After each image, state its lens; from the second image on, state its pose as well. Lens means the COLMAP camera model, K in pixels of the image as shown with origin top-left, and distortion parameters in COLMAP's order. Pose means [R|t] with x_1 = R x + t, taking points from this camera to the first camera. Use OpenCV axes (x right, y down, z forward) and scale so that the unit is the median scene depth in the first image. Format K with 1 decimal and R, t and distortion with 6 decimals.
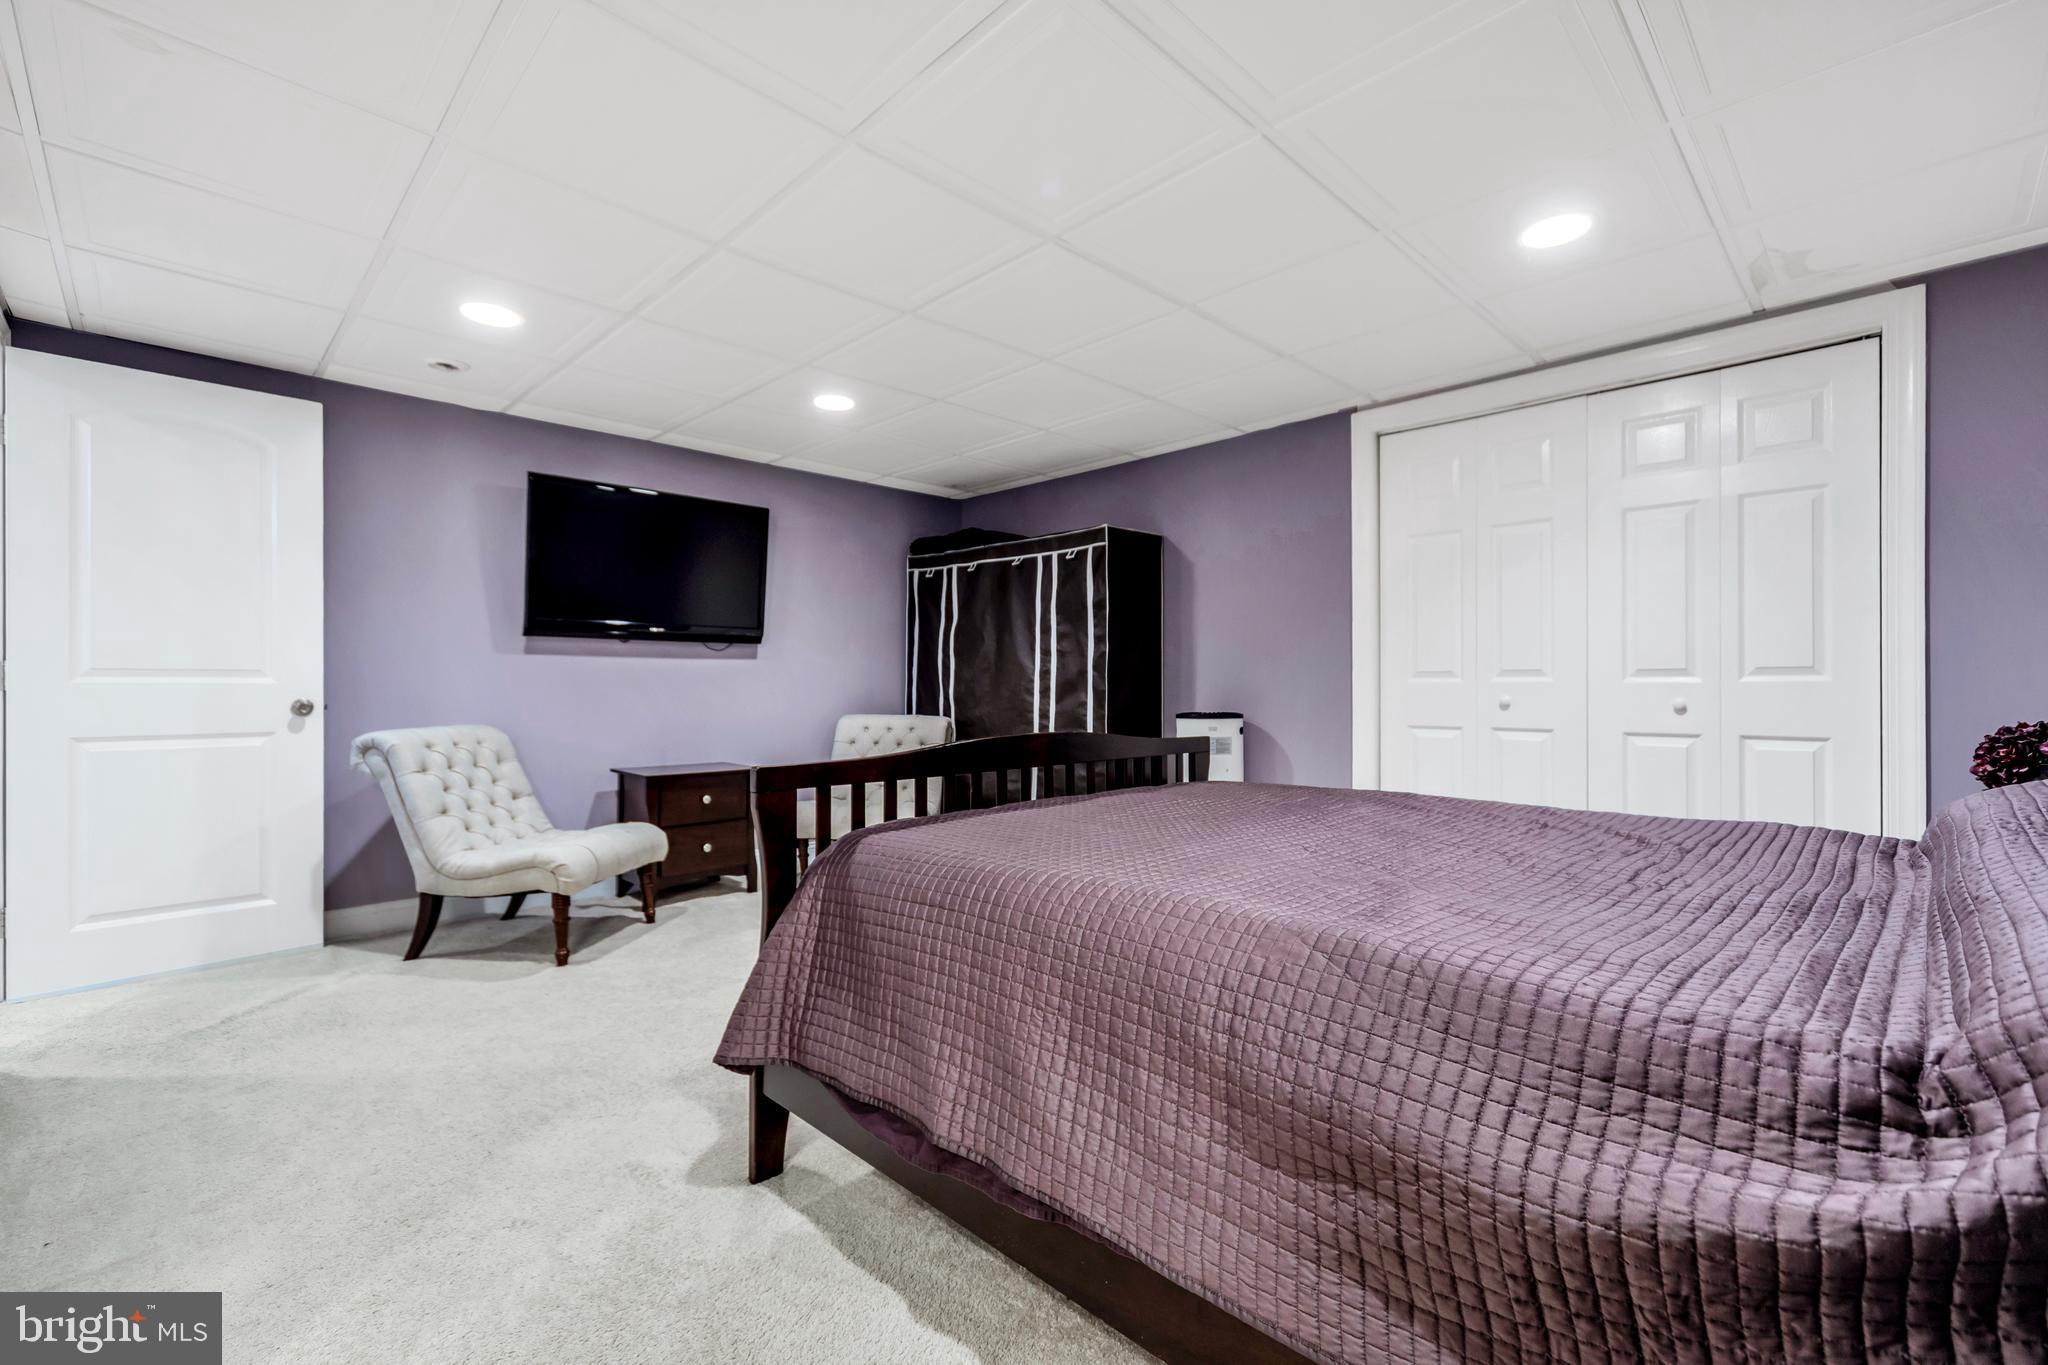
lens RADIAL K [[872.6, 0, 1034.9], [0, 872.6, 684.6], [0, 0, 1]] dist [0.000838, -0.000461]
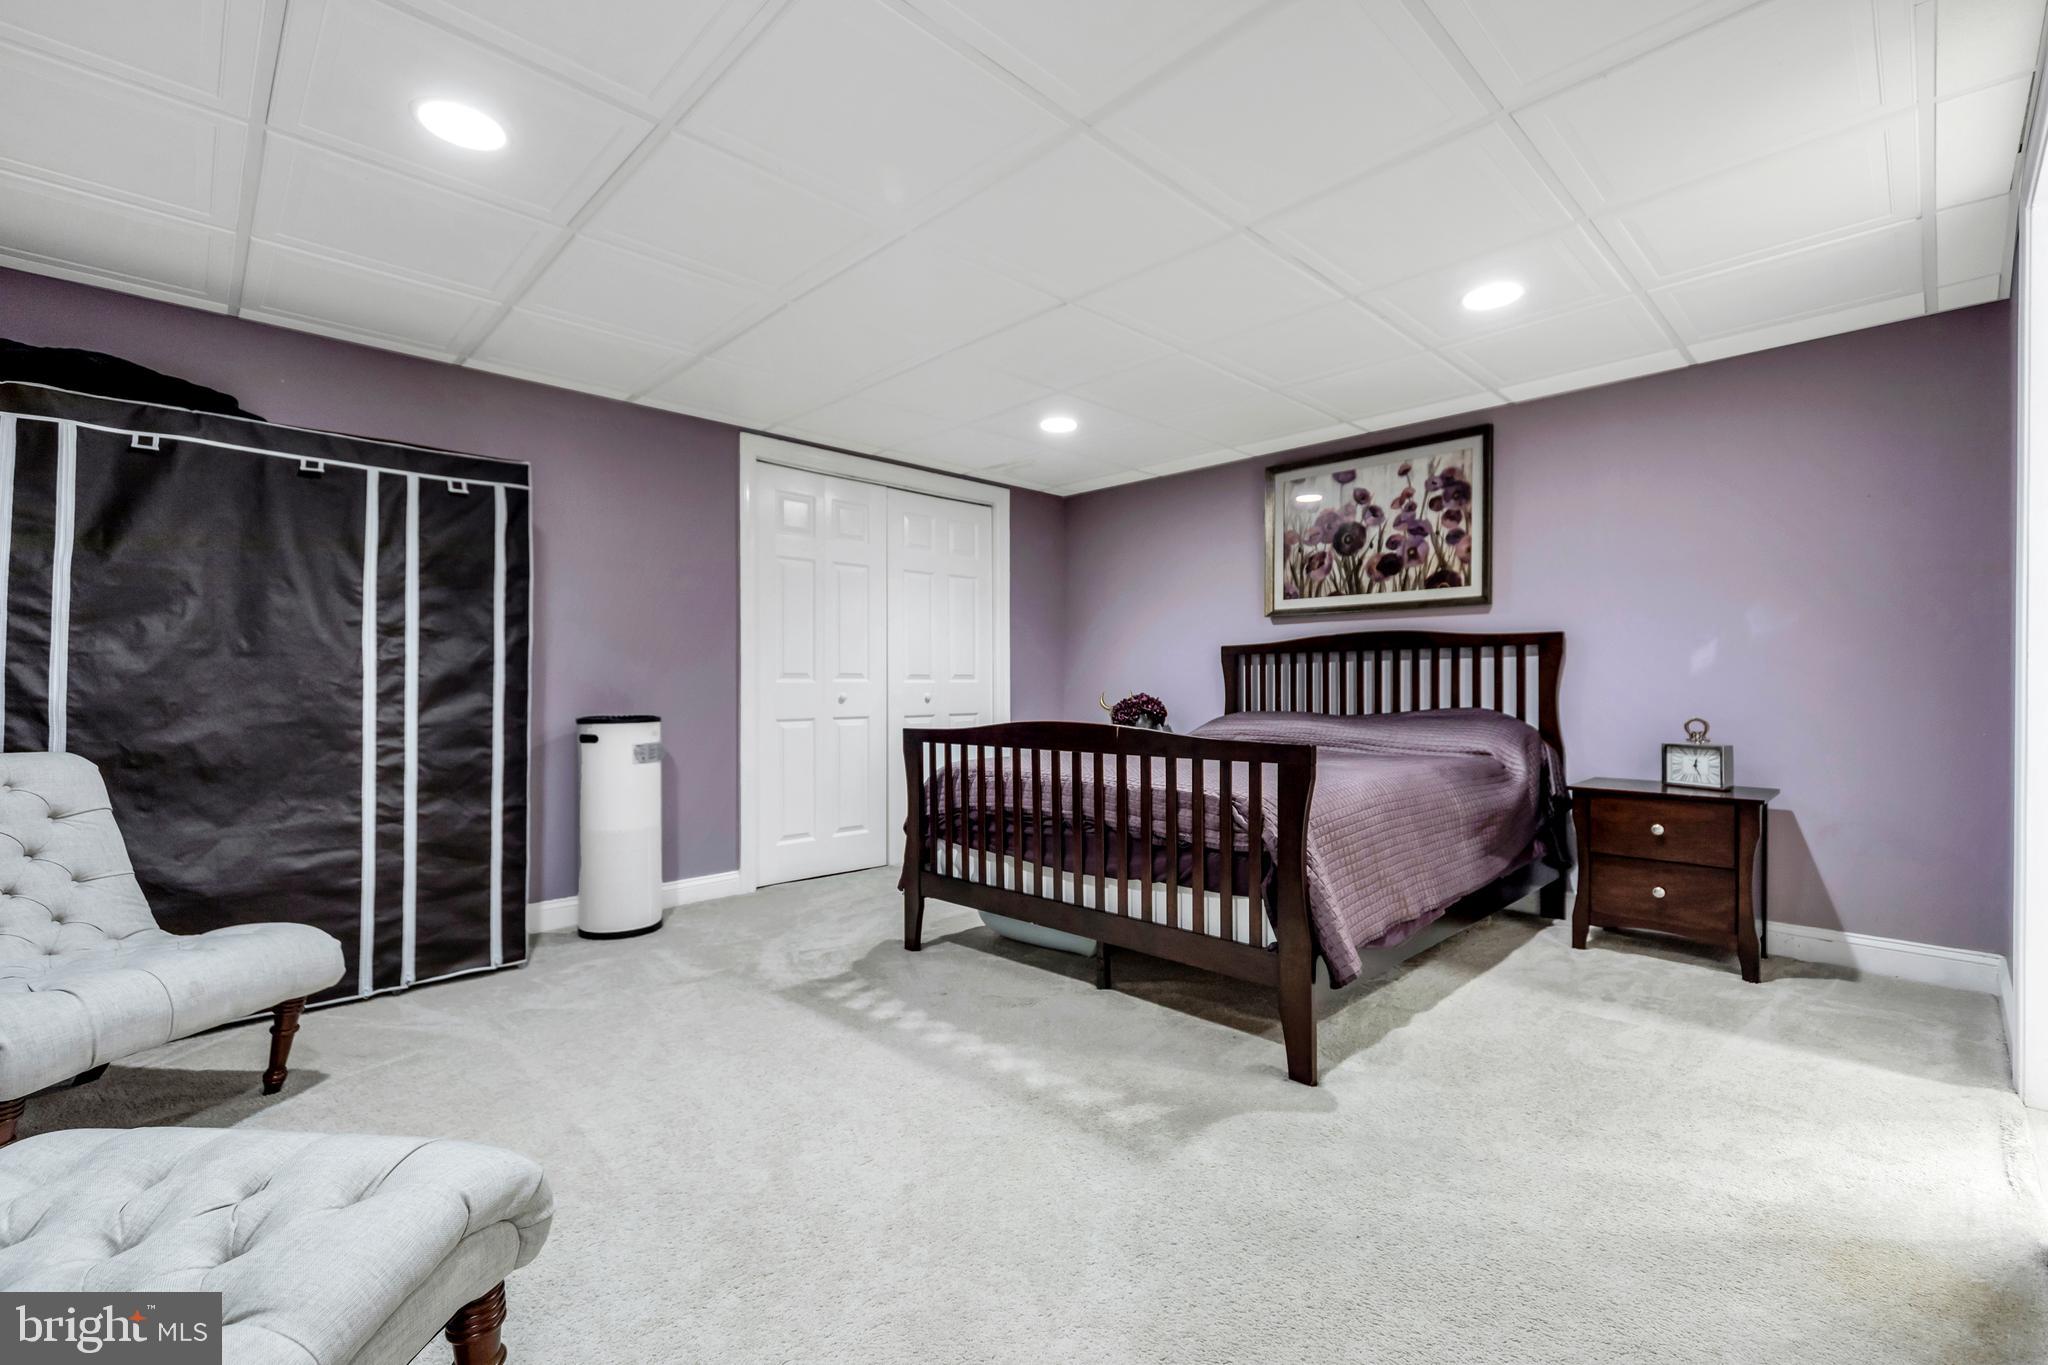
lens RADIAL K [[872.6, 0, 1034.9], [0, 872.6, 684.6], [0, 0, 1]] dist [0.000838, -0.000461]
pose [[0.009695, 0.007070, 0.999928, -0.668013], [0.006065, 0.999956, -0.007129, 0.009979], [-0.999935, 0.006134, 0.009652, 0.596596]]
